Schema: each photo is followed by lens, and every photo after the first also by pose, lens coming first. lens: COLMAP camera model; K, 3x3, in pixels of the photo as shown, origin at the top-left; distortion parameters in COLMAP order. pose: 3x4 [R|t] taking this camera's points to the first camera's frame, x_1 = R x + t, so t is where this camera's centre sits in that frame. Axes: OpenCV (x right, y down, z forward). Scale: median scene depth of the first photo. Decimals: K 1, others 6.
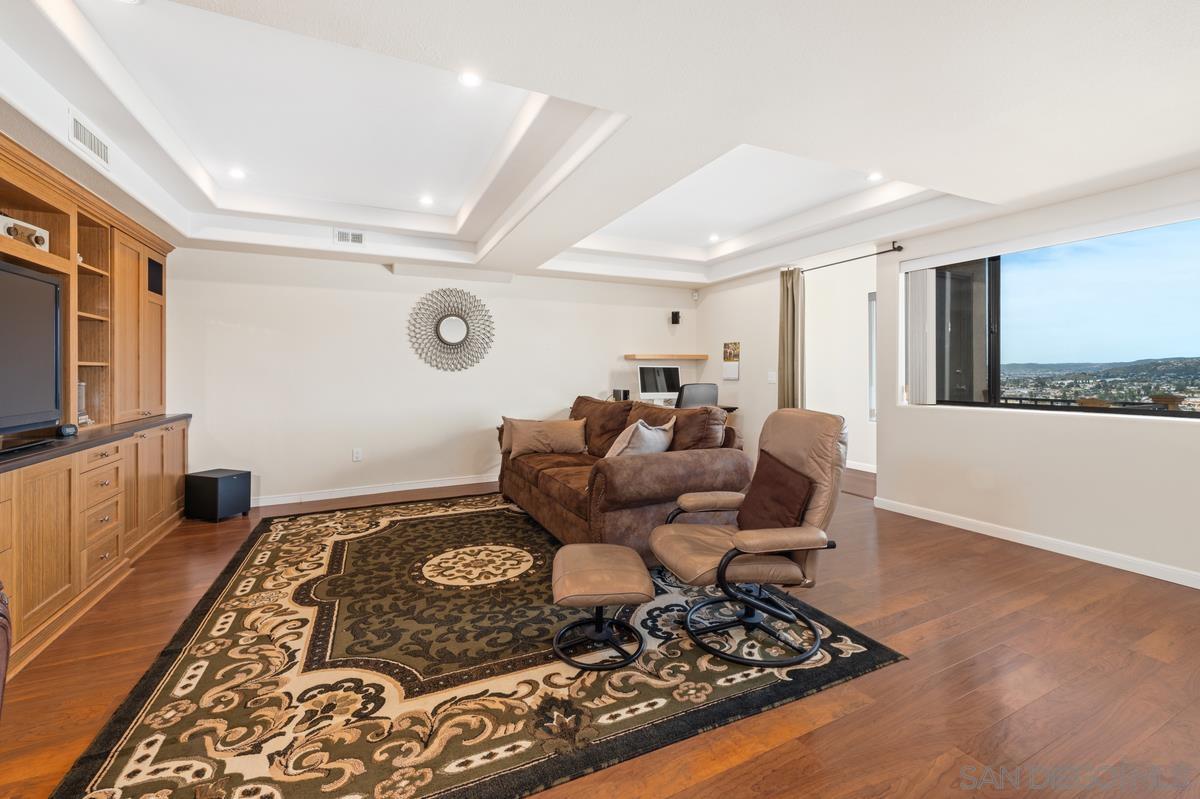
lens RADIAL K [[507.0, 0, 613.8], [0, 507.0, 371.4], [0, 0, 1]] dist [0.002817, -0.000466]
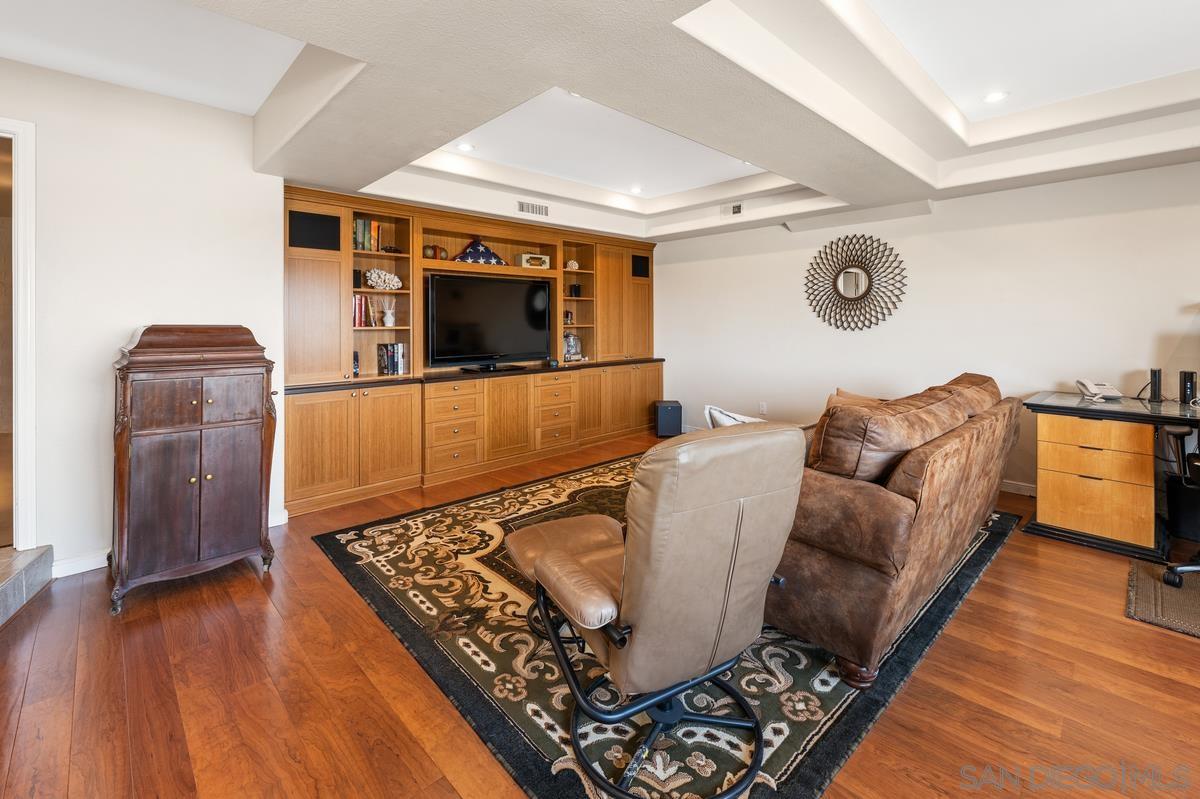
lens RADIAL K [[517.9, 0, 583.1], [0, 517.9, 319.9], [0, 0, 1]] dist [0.001984, -0.000043]
pose [[0.280519, -0.000608, -0.959848, 1.125647], [0.006132, 0.999981, 0.001159, -0.062593], [0.959829, -0.006211, 0.280517, 0.854286]]
